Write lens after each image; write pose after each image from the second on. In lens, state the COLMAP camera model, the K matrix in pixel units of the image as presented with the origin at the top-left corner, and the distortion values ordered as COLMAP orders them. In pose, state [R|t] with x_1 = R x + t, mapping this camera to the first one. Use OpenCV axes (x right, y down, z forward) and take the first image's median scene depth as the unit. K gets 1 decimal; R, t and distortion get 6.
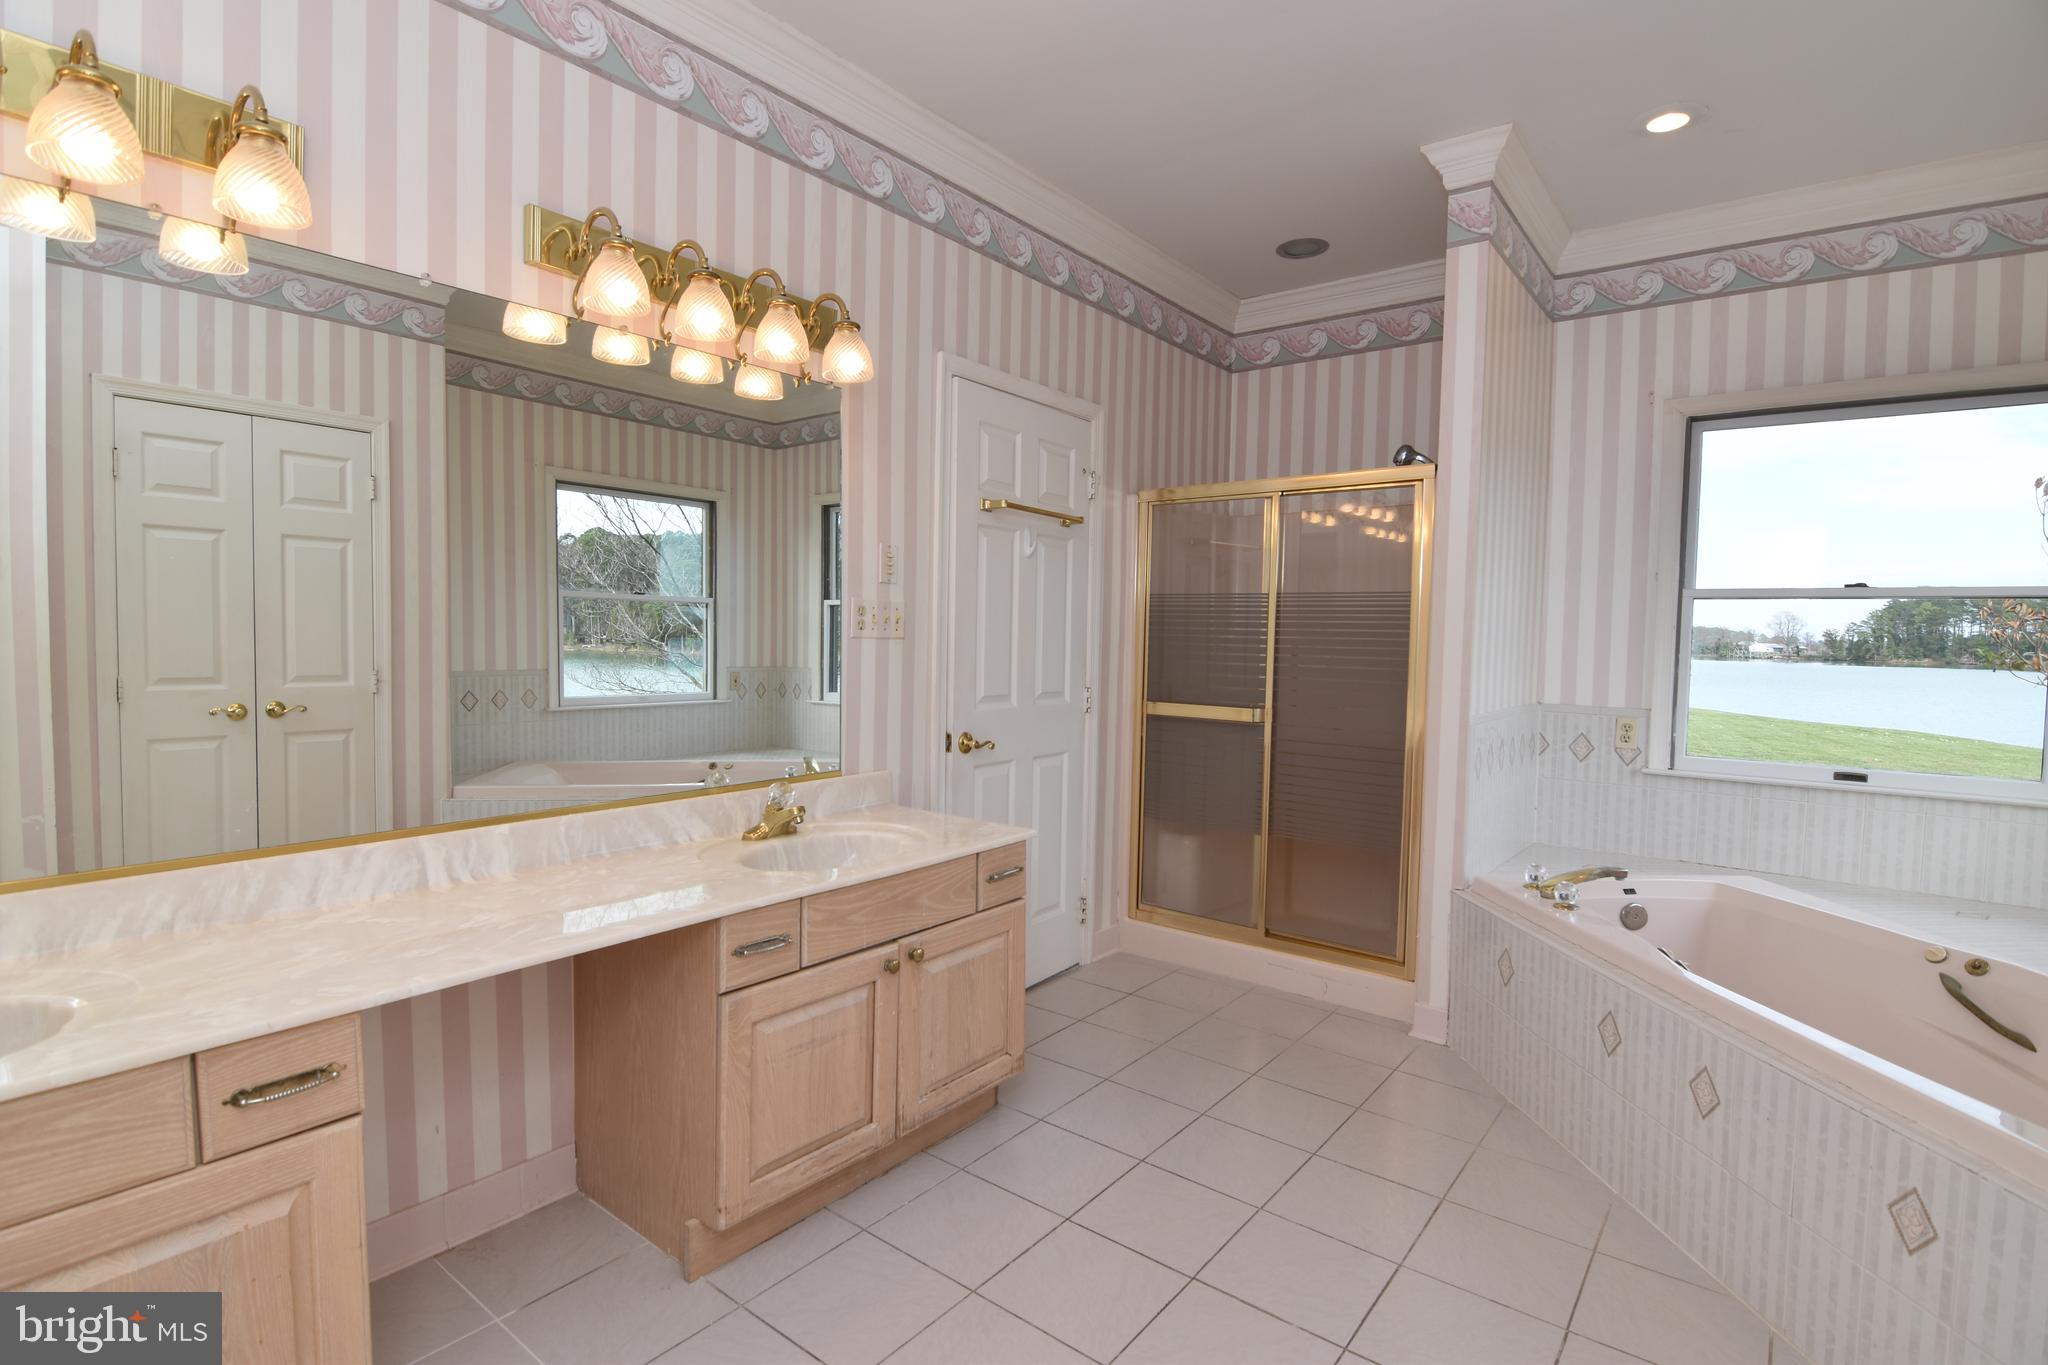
lens RADIAL K [[991.7, 0, 1029.1], [0, 991.7, 689.6], [0, 0, 1]] dist [-0.013025, -0.003853]
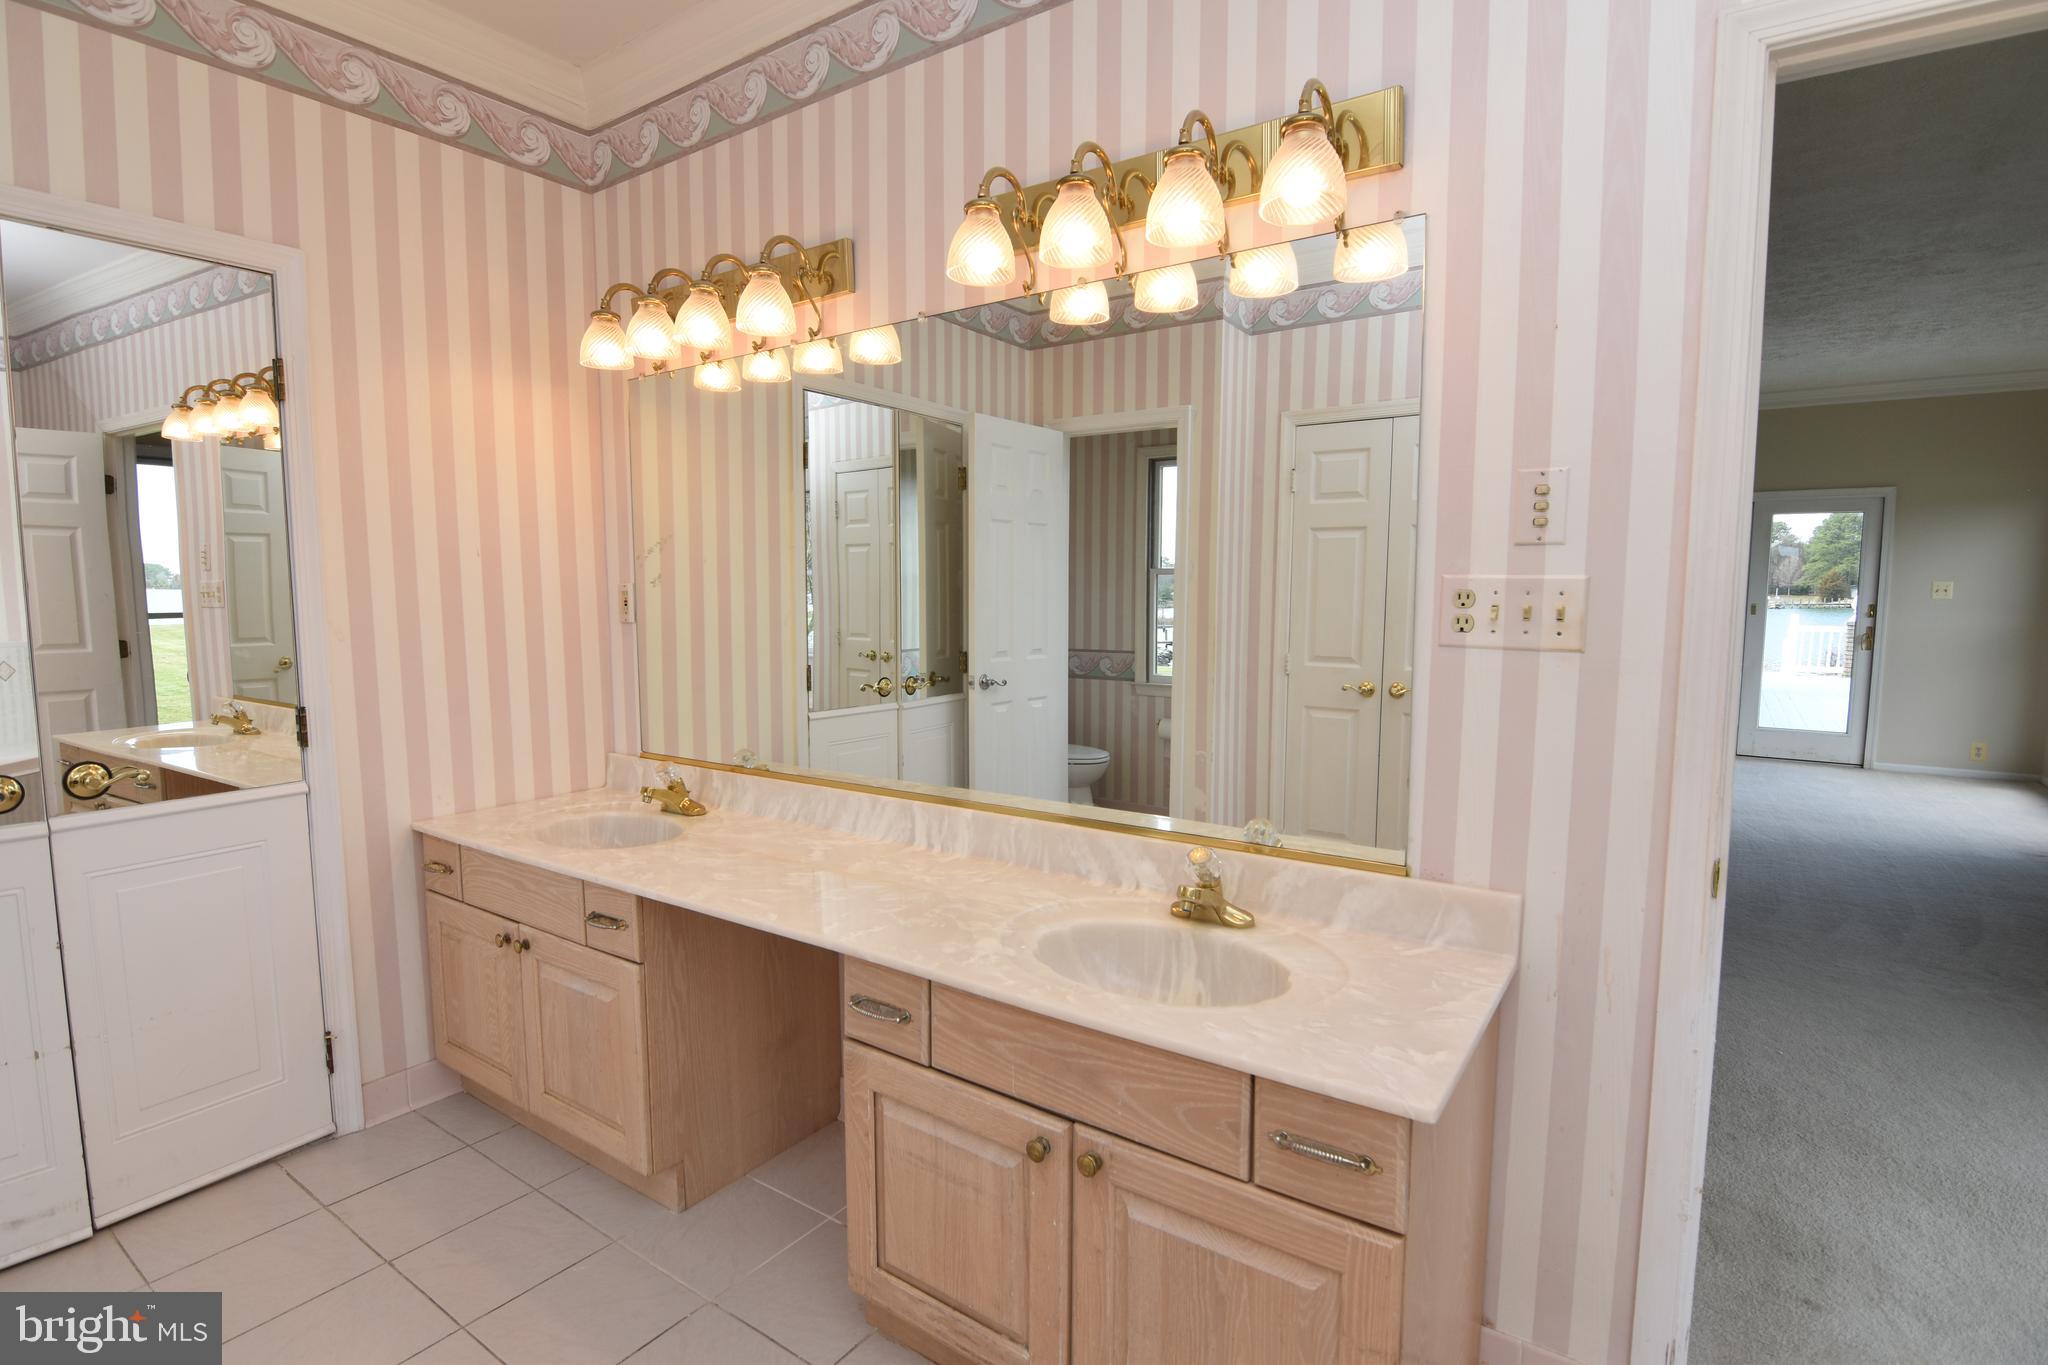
lens RADIAL K [[991.7, 0, 1030.9], [0, 991.7, 668.6], [0, 0, 1]] dist [-0.013025, -0.003853]
pose [[0.054183, 0.065773, -0.996362, 0.493800], [-0.055274, 0.996496, 0.062776, -0.079922], [0.997000, 0.051671, 0.057628, 0.940990]]
